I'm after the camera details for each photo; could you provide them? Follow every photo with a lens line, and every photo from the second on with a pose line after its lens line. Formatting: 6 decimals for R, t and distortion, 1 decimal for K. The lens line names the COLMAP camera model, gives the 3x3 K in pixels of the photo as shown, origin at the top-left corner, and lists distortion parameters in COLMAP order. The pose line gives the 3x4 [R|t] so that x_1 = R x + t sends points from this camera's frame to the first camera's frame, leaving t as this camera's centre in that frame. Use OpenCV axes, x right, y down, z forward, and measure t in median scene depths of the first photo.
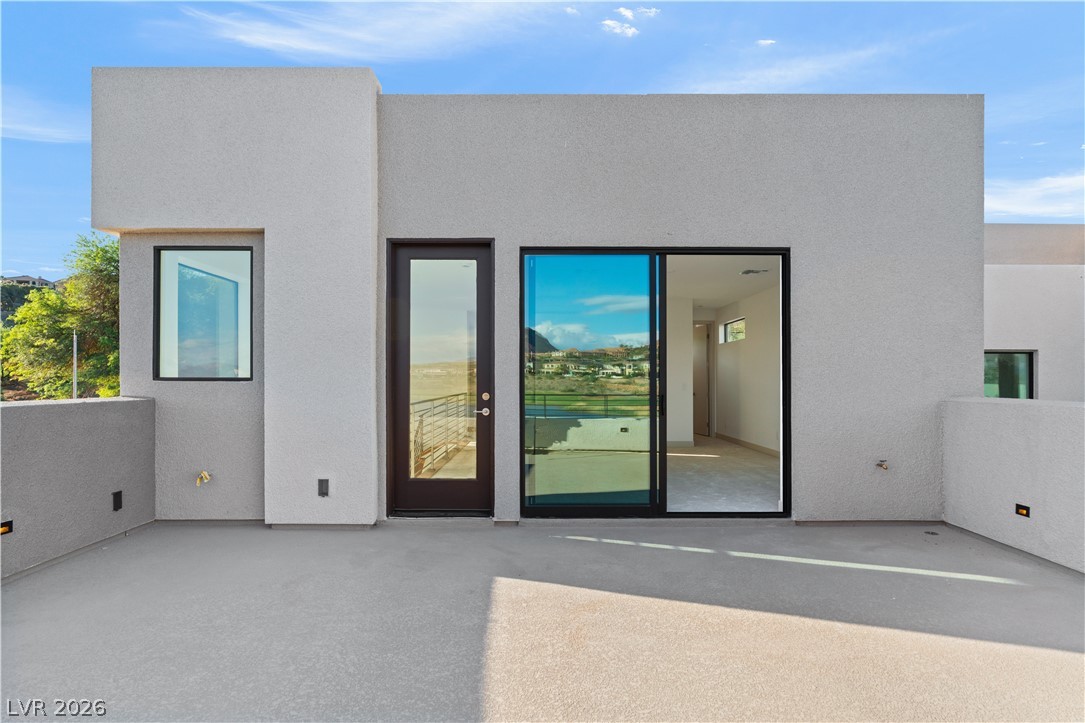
lens RADIAL K [[609.0, 0, 548.1], [0, 609.0, 373.7], [0, 0, 1]] dist [-0.003552, 0.000213]
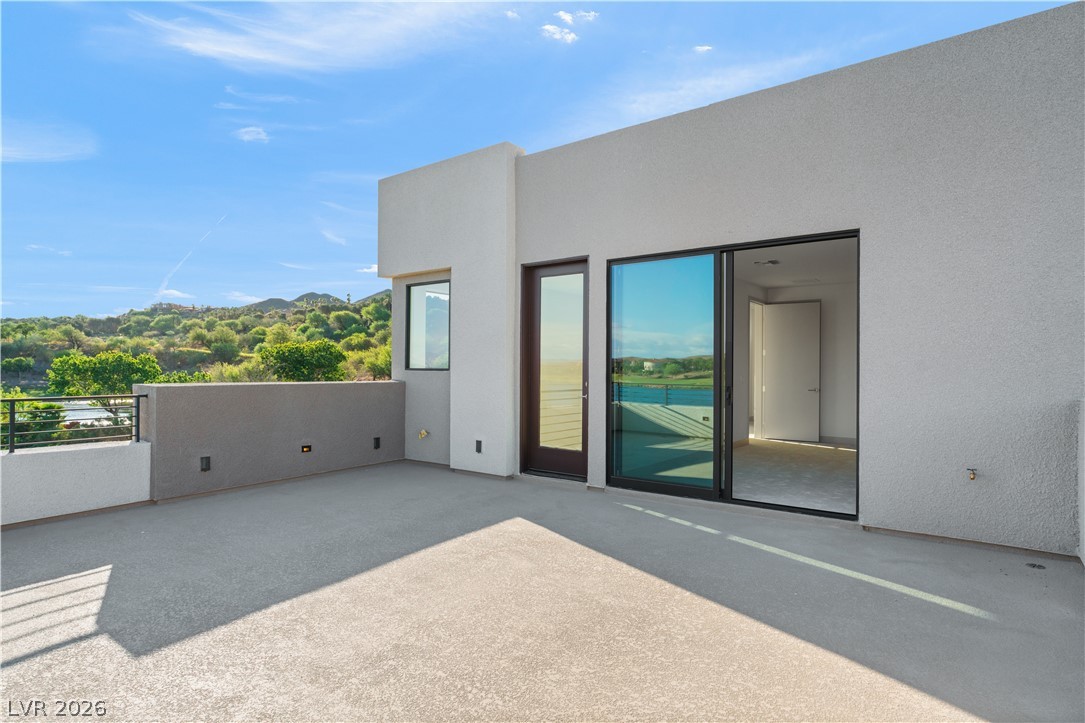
lens RADIAL K [[598.4, 0, 542.5], [0, 598.4, 361.5], [0, 0, 1]] dist [-0.002239, 0.000013]
pose [[0.793340, -0.005202, -0.608756, 0.574086], [0.000424, 0.999968, -0.007992, 0.001519], [0.608778, 0.006082, 0.793317, -0.011200]]
